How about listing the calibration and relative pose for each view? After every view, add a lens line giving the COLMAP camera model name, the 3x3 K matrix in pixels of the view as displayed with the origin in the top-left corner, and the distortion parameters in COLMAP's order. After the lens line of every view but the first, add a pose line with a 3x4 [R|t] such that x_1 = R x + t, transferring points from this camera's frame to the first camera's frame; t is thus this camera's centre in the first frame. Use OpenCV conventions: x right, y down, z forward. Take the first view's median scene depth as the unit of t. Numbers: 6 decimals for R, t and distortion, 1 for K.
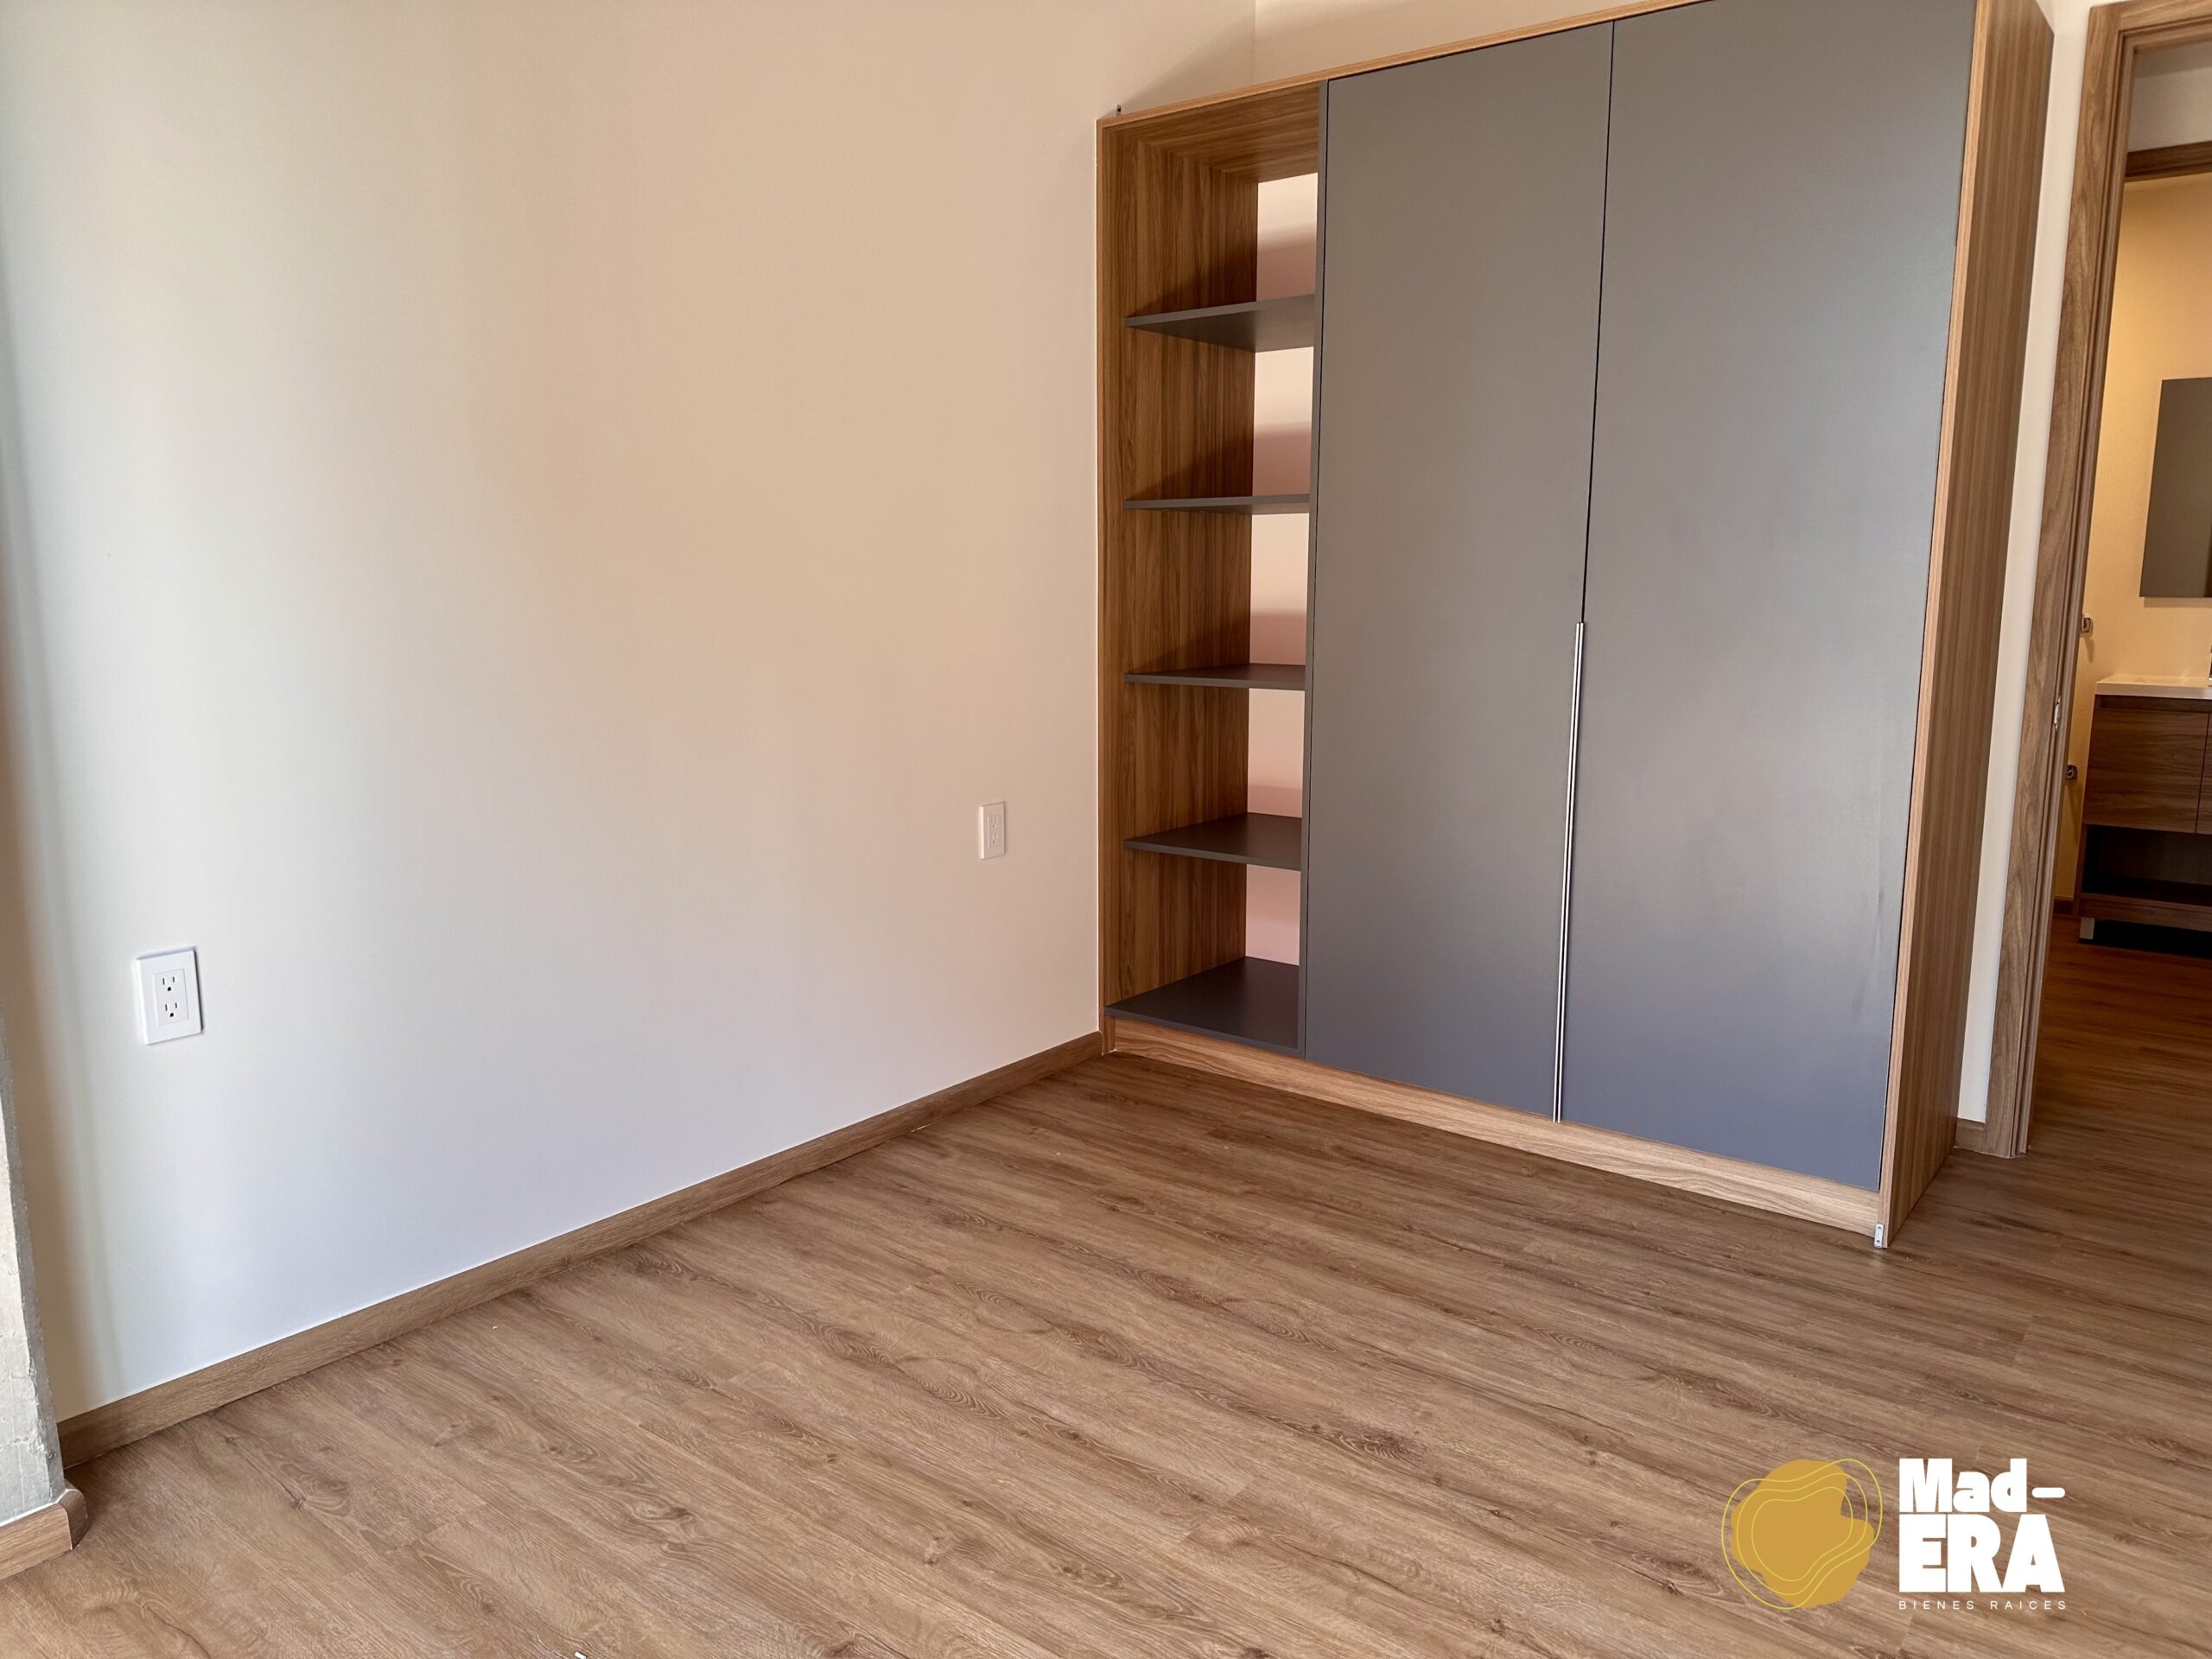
lens RADIAL K [[1567.0, 0, 1095.6], [0, 1567.0, 823.9], [0, 0, 1]] dist [0.001053, -0.002776]
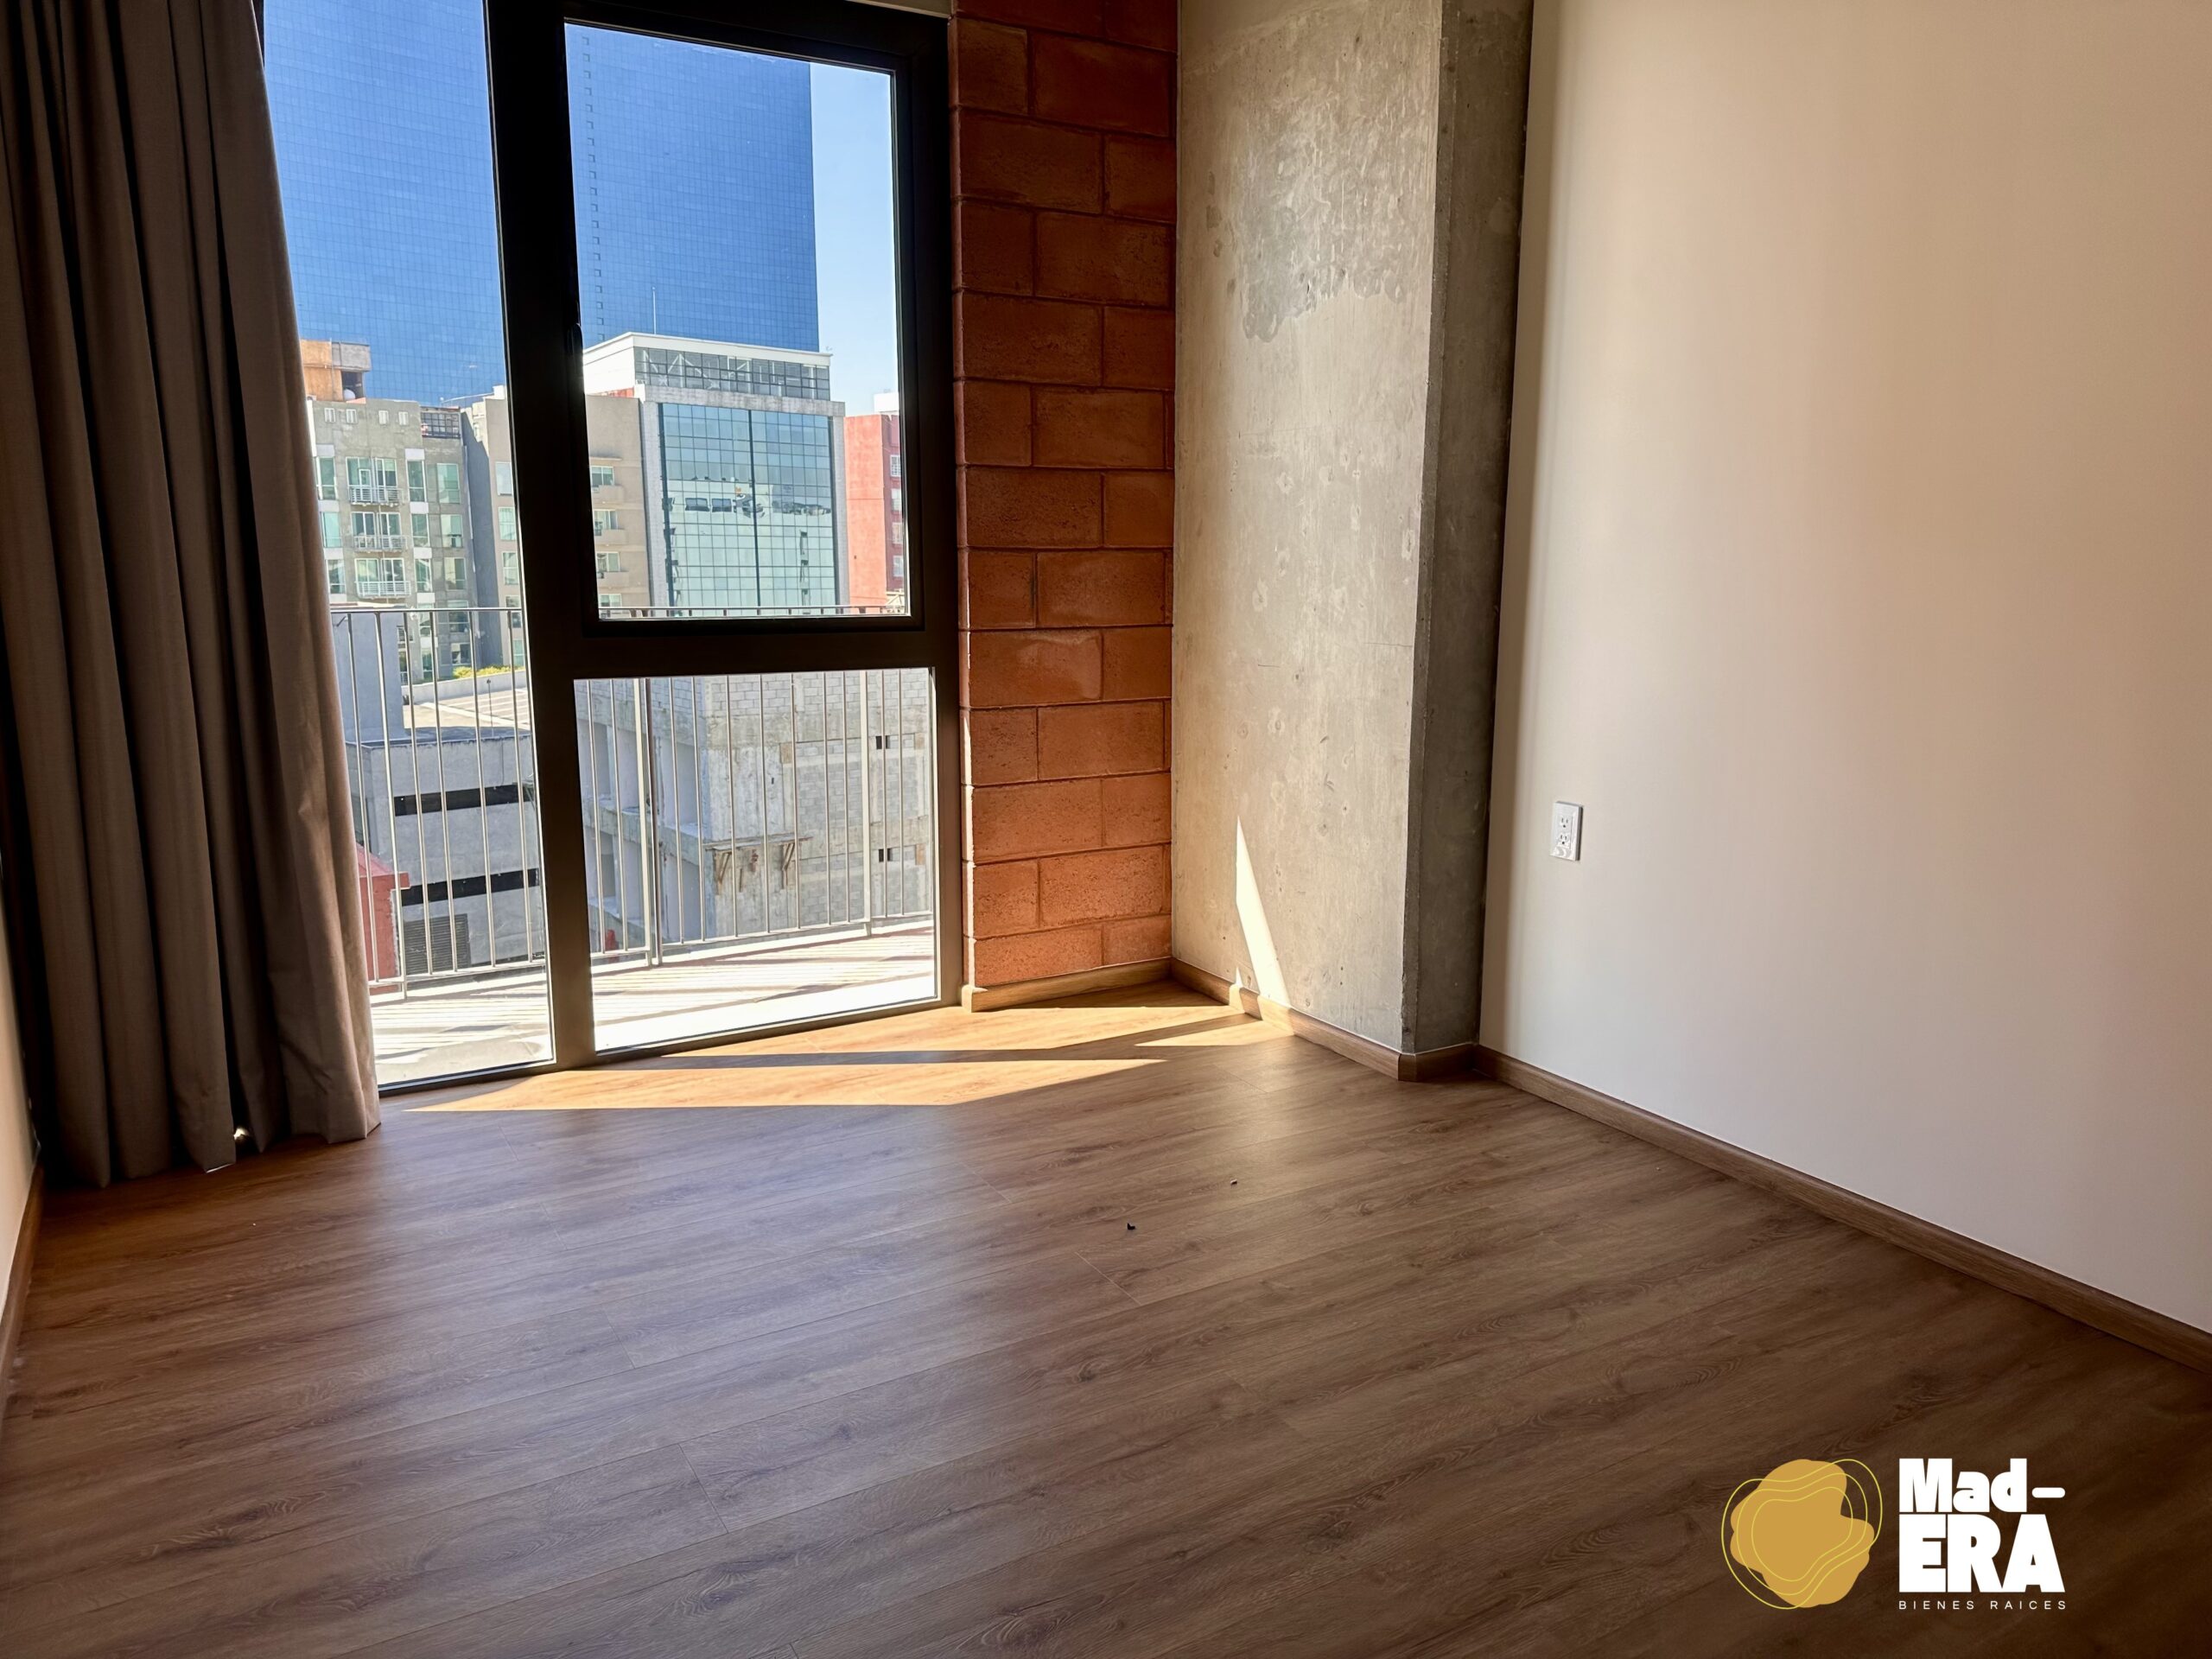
lens RADIAL K [[1567.0, 0, 1108.3], [0, 1567.0, 829.7], [0, 0, 1]] dist [0.001053, -0.002776]
pose [[-0.368221, 0.173265, -0.913451, 0.849770], [-0.161362, 0.955662, 0.246318, -0.166405], [0.915629, 0.238096, -0.323936, 0.927214]]
